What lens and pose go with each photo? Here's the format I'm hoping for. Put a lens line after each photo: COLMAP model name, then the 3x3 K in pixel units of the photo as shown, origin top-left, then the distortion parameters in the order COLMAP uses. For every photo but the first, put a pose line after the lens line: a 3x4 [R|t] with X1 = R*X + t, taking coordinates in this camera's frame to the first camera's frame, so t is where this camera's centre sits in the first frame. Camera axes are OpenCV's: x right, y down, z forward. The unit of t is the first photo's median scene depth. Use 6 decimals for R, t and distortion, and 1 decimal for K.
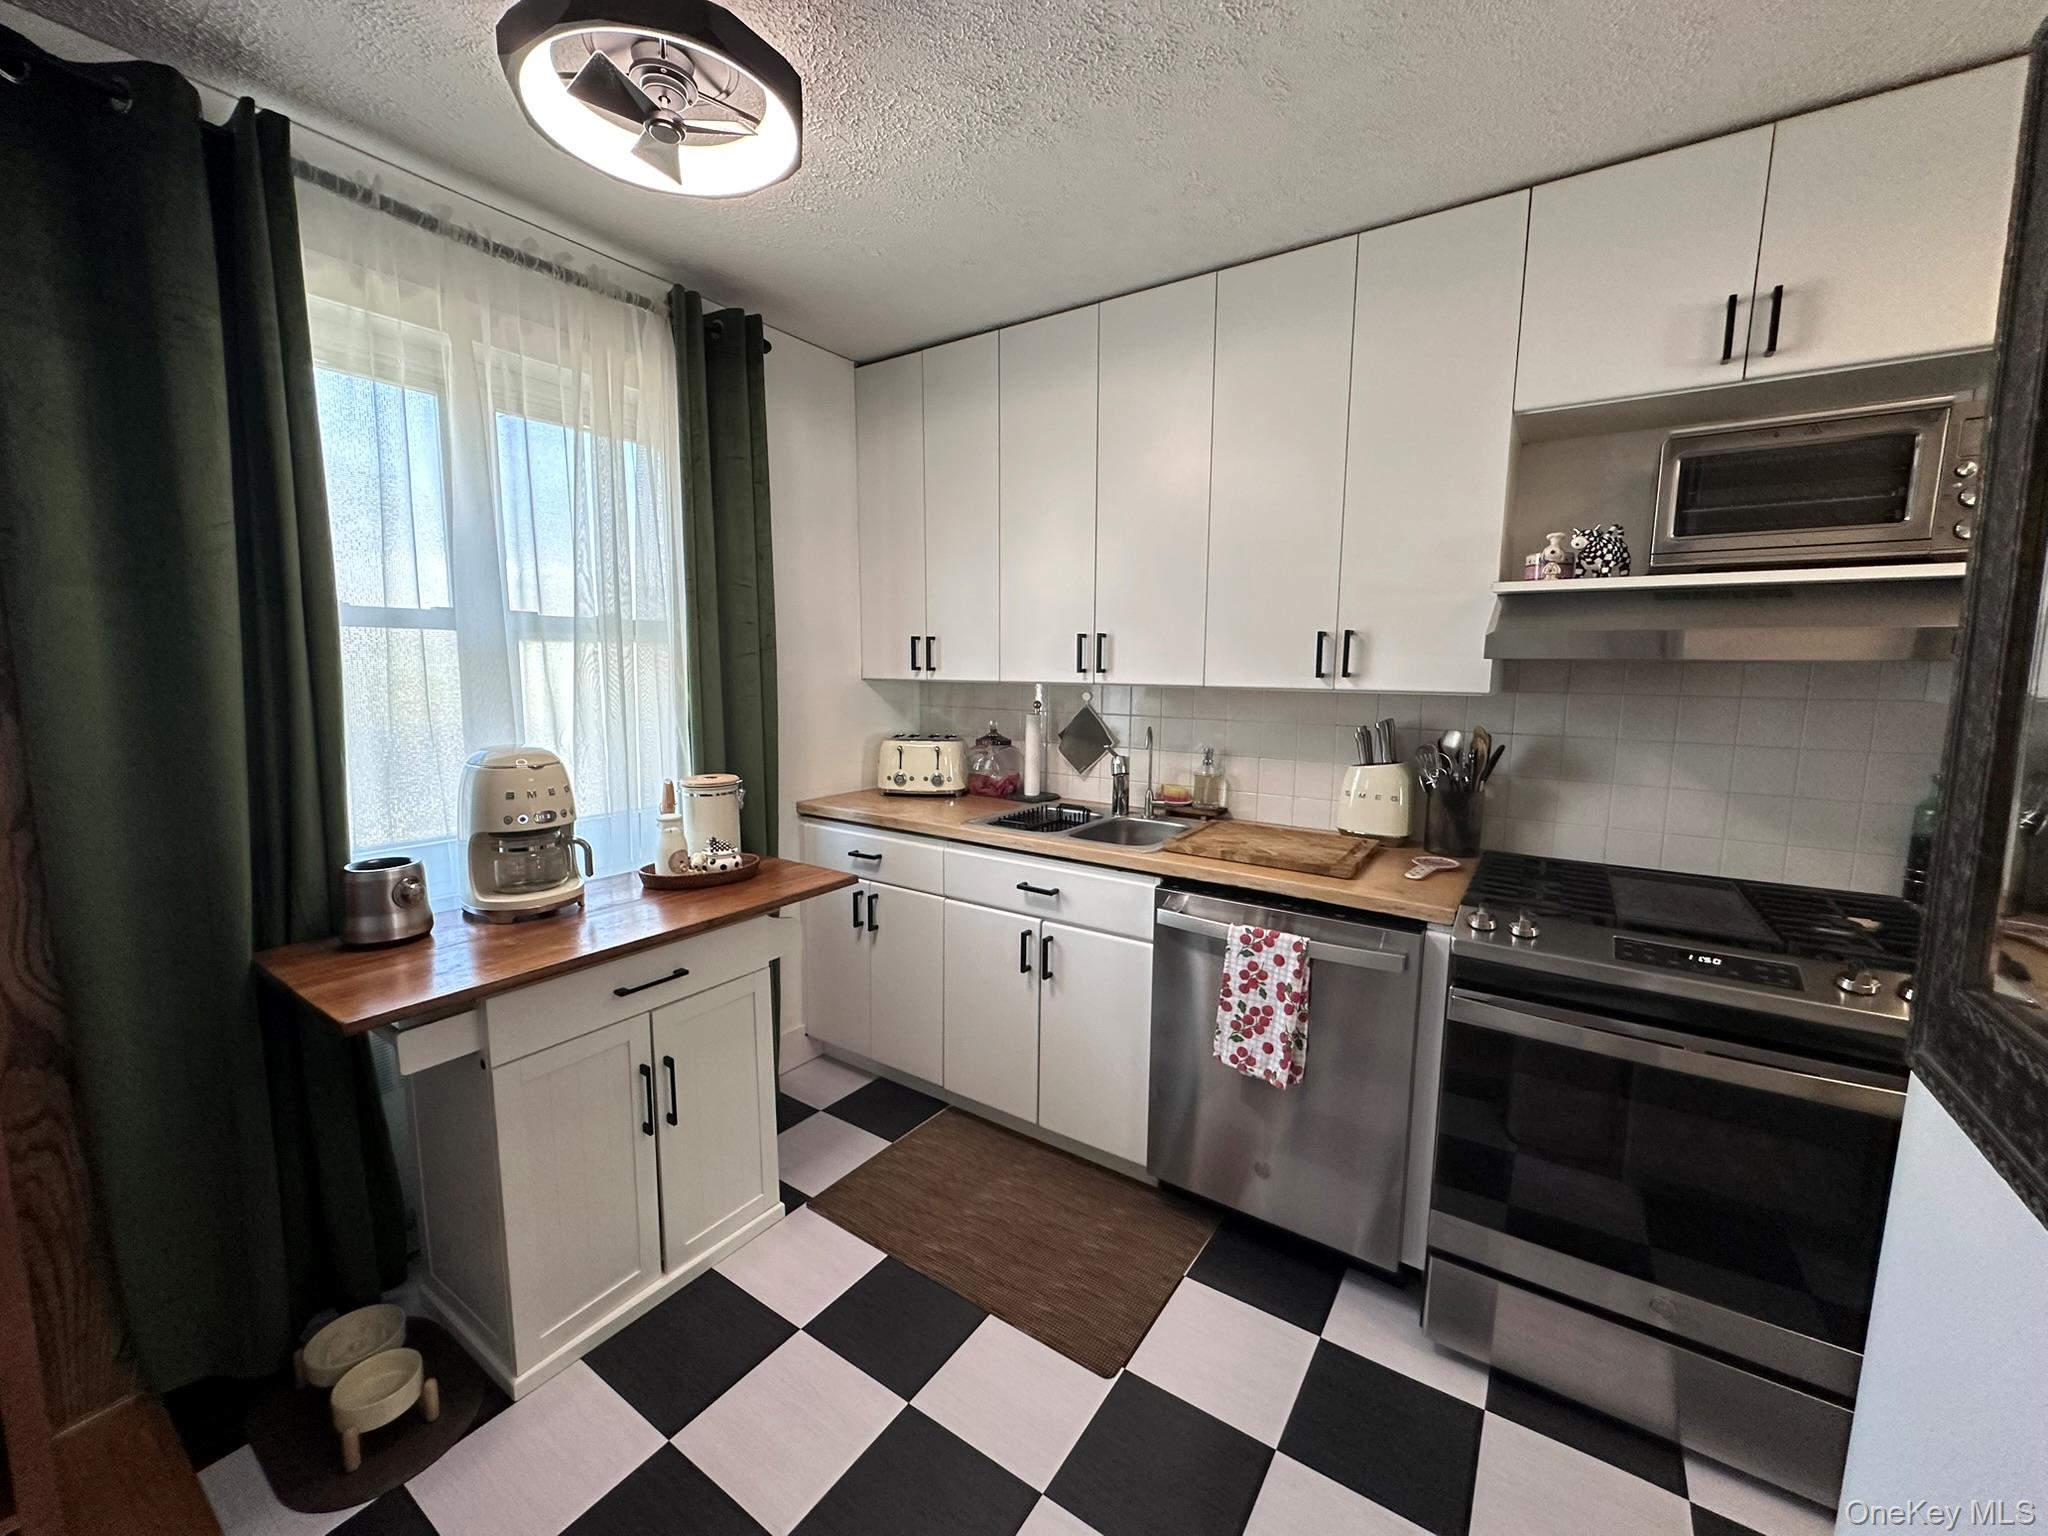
lens RADIAL K [[819.3, 0, 1010.2], [0, 819.3, 771.0], [0, 0, 1]] dist [-0.001548, -0.000097]
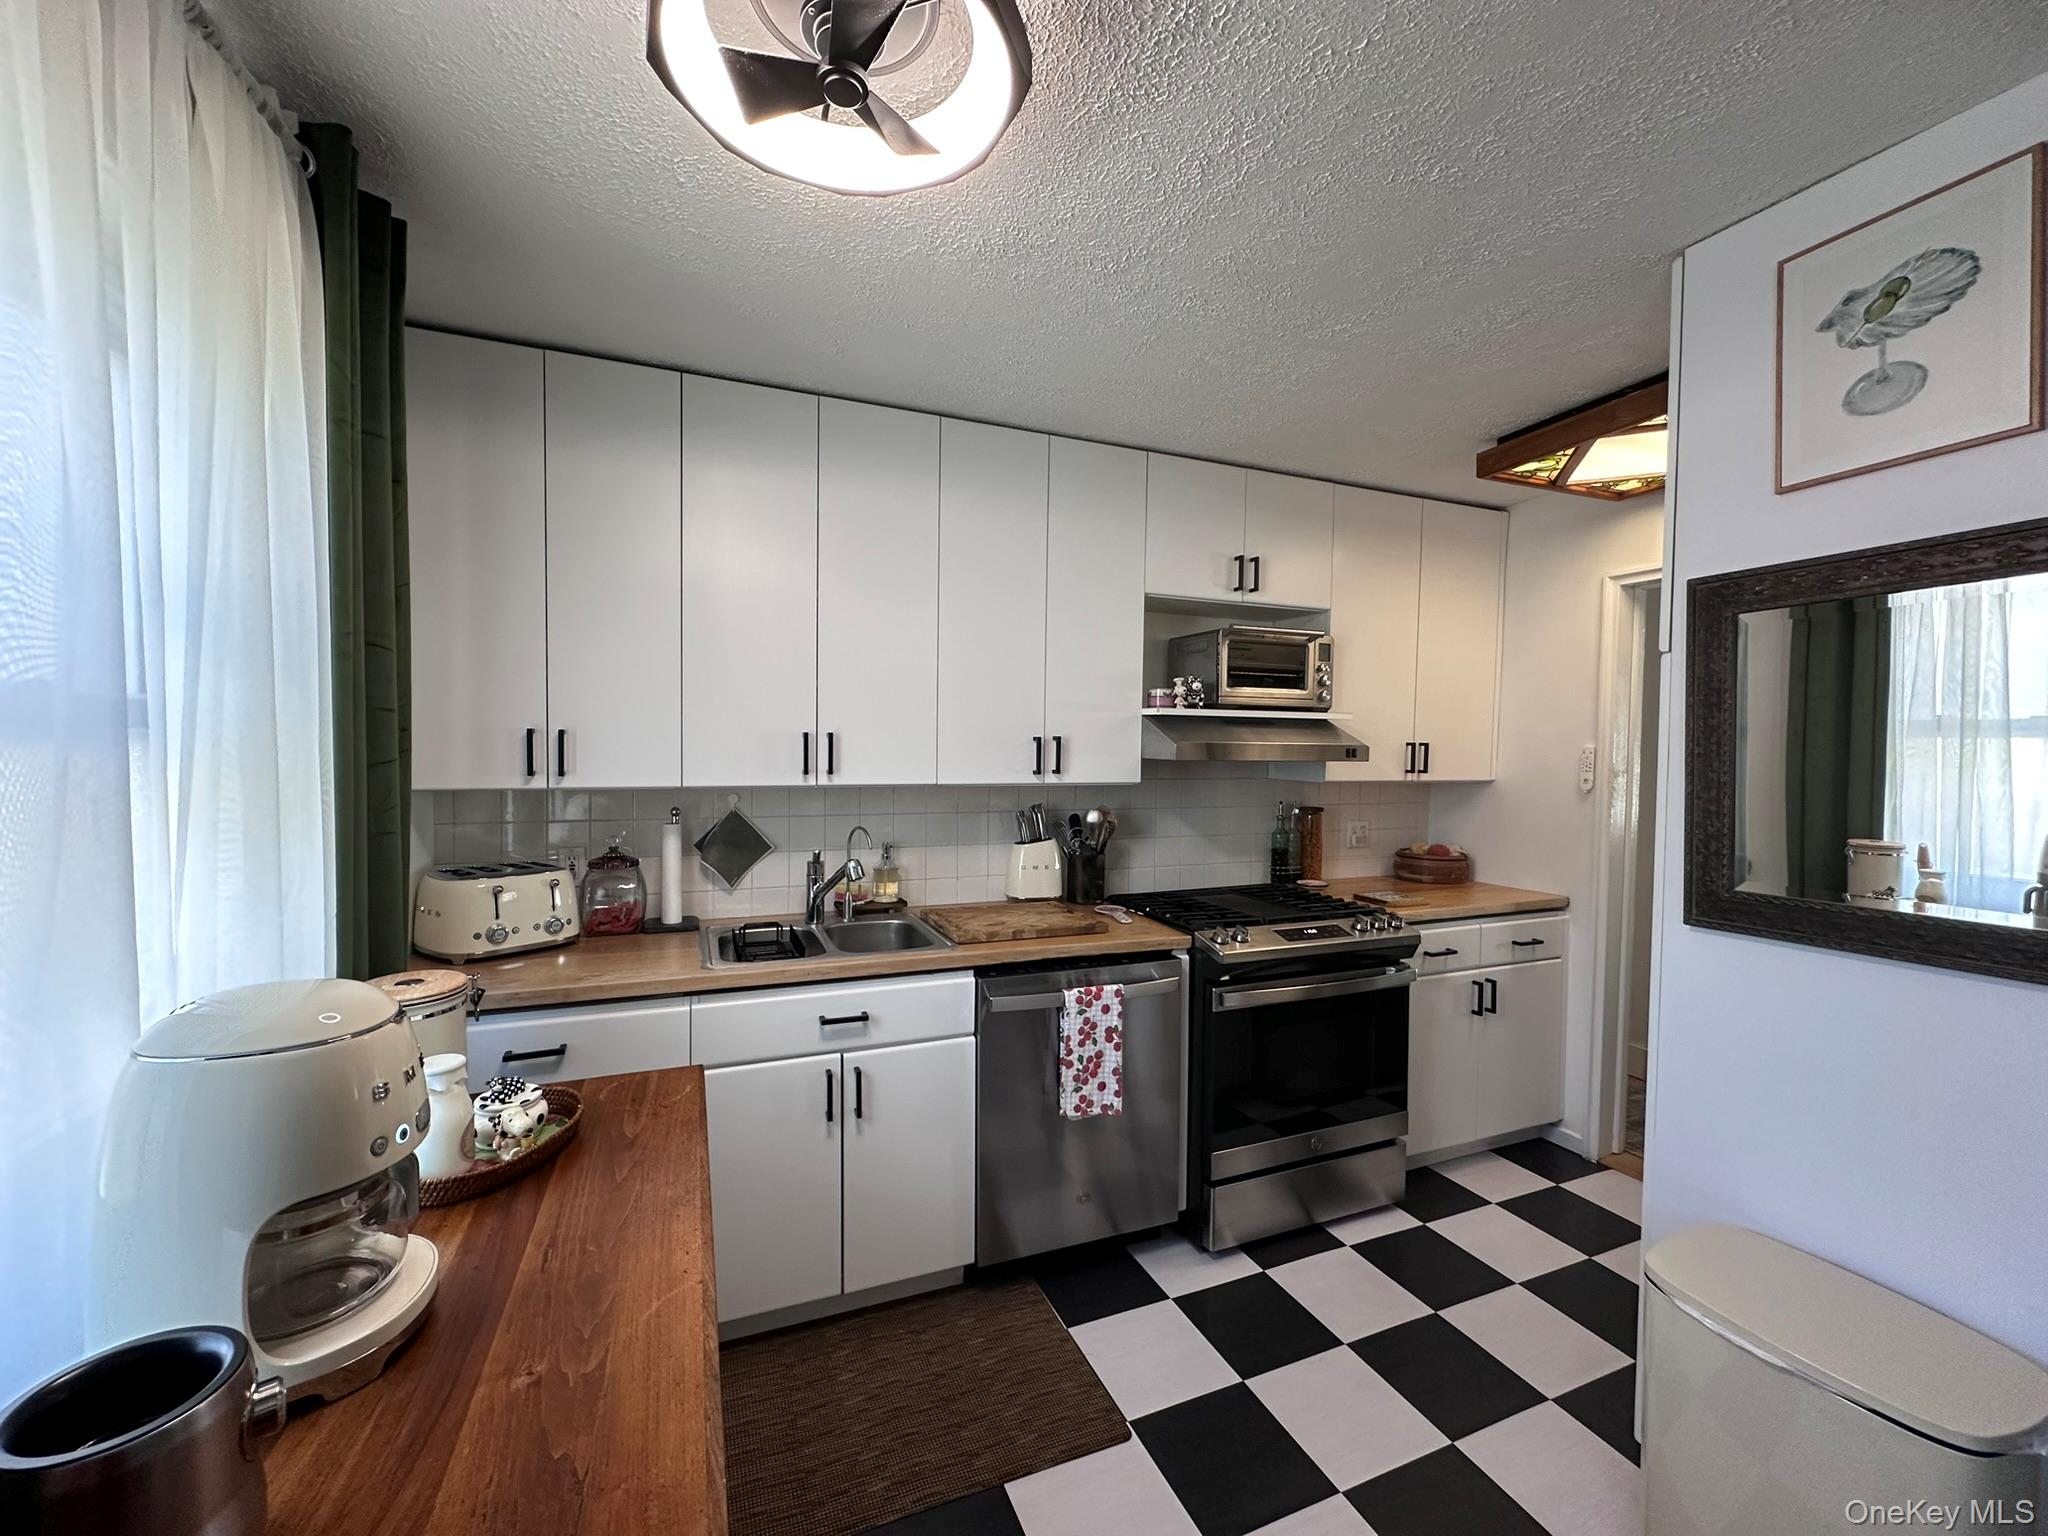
lens RADIAL K [[819.3, 0, 1028.2], [0, 819.3, 772.4], [0, 0, 1]] dist [-0.001548, -0.000097]
pose [[0.547257, -0.031258, 0.836381, -0.713088], [0.104833, 0.993993, -0.031445, -0.088274], [-0.830373, 0.104889, 0.547246, 0.379914]]
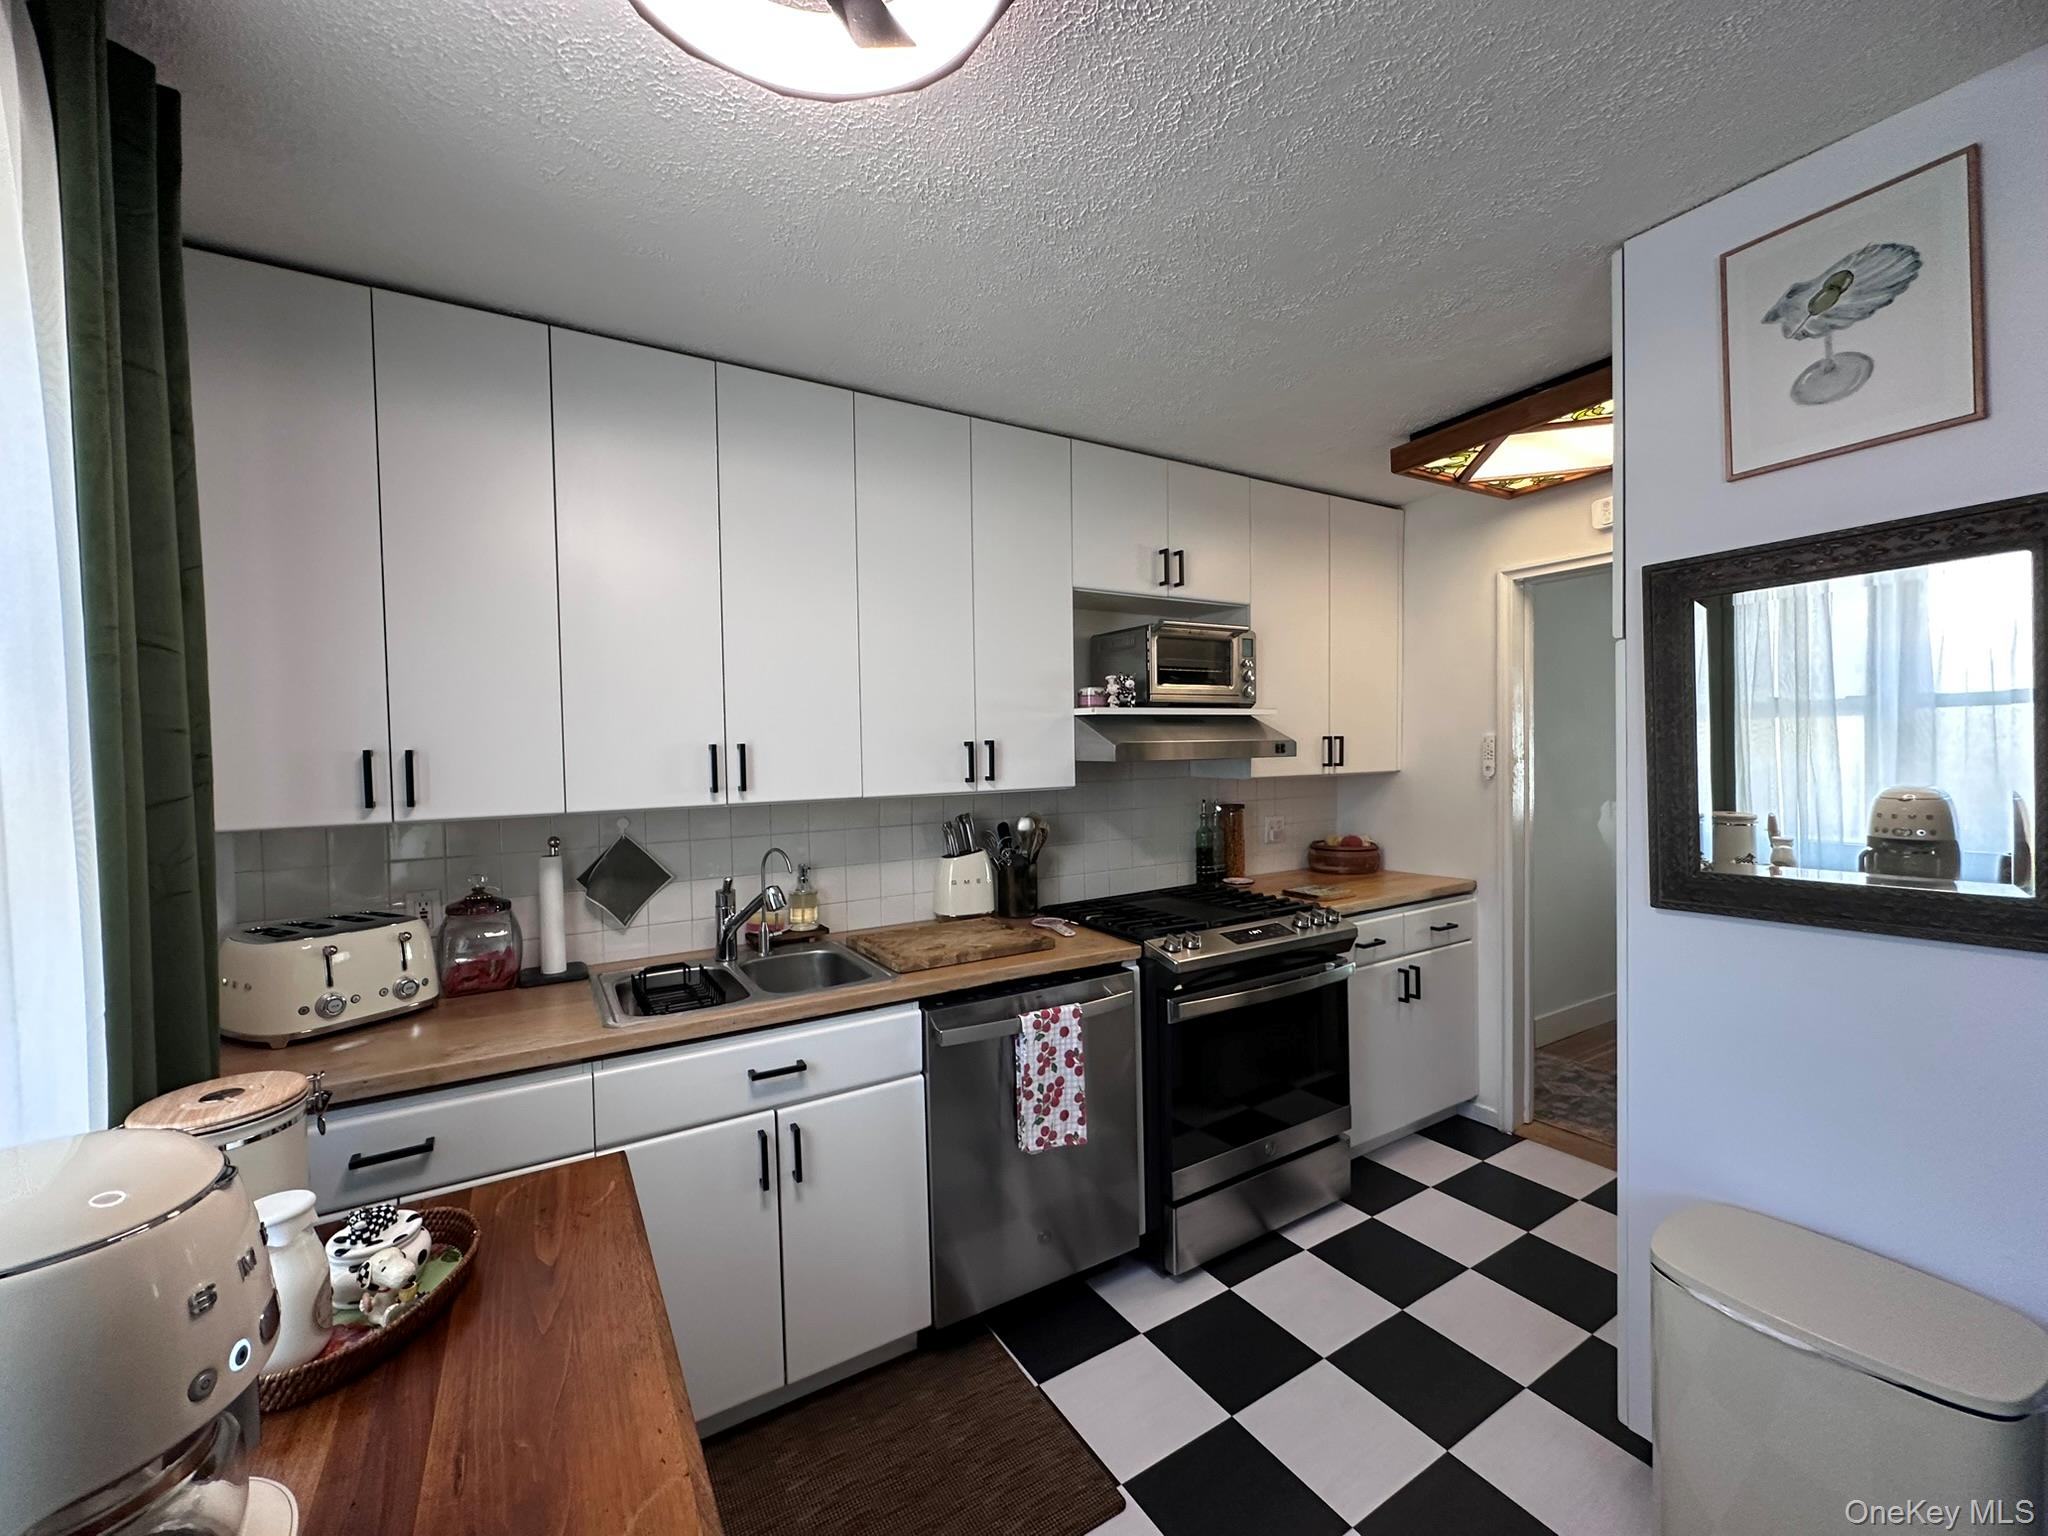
lens RADIAL K [[819.3, 0, 1028.8], [0, 819.3, 770.9], [0, 0, 1]] dist [-0.001548, -0.000097]
pose [[0.409277, -0.042963, 0.911398, -0.679511], [0.145105, 0.989243, -0.018529, -0.106658], [-0.900798, 0.139832, 0.411109, 0.510351]]
